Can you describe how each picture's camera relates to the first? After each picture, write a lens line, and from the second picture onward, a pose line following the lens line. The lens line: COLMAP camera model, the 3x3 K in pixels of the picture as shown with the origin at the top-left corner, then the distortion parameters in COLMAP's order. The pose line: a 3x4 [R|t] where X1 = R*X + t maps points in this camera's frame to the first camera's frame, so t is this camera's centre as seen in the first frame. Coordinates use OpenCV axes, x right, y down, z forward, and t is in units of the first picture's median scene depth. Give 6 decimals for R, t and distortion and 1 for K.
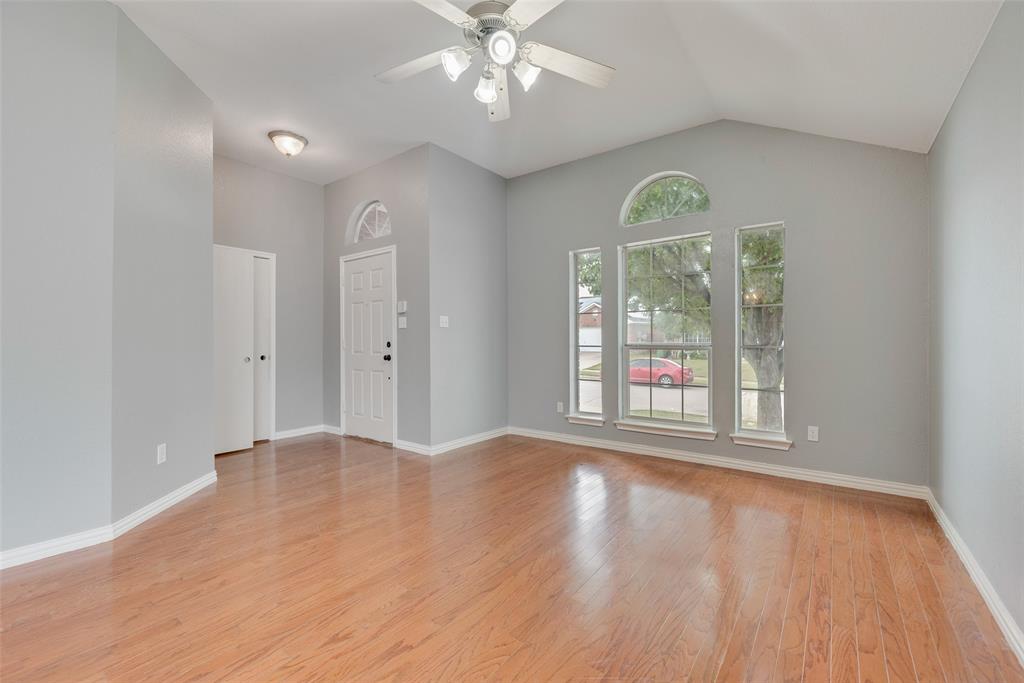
lens RADIAL K [[429.3, 0, 515.8], [0, 429.3, 340.5], [0, 0, 1]] dist [-0.000025, -0.000928]
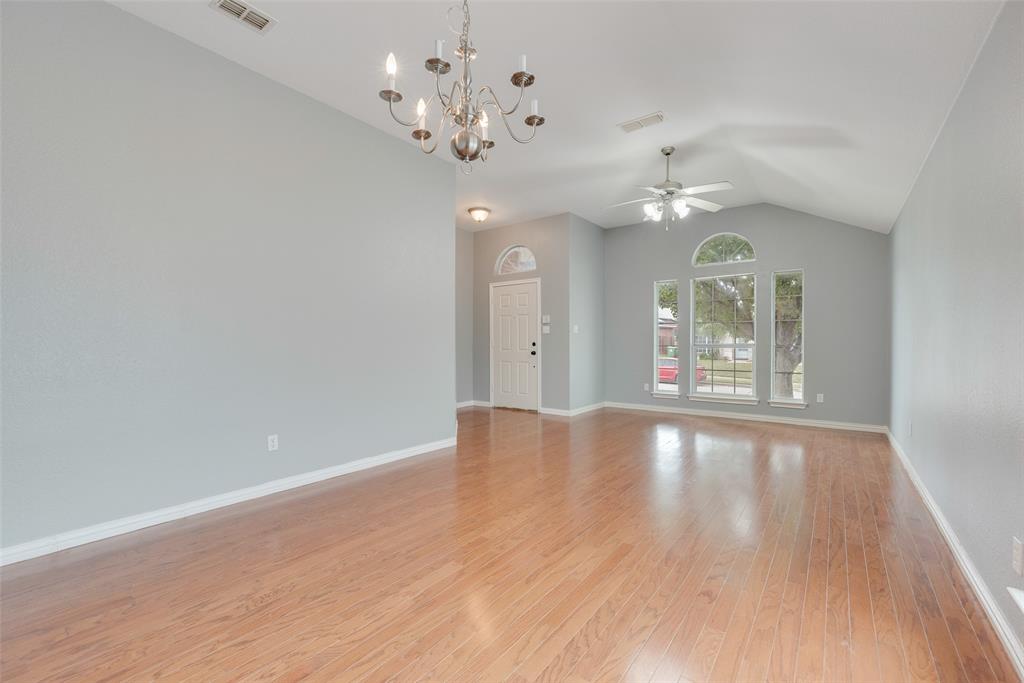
lens RADIAL K [[429.3, 0, 509.4], [0, 429.3, 344.9], [0, 0, 1]] dist [-0.000025, -0.000928]
pose [[0.999978, 0.003341, -0.005707, -0.378815], [-0.003289, 0.999953, 0.009151, -0.001970], [0.005738, -0.009132, 0.999942, -0.503672]]
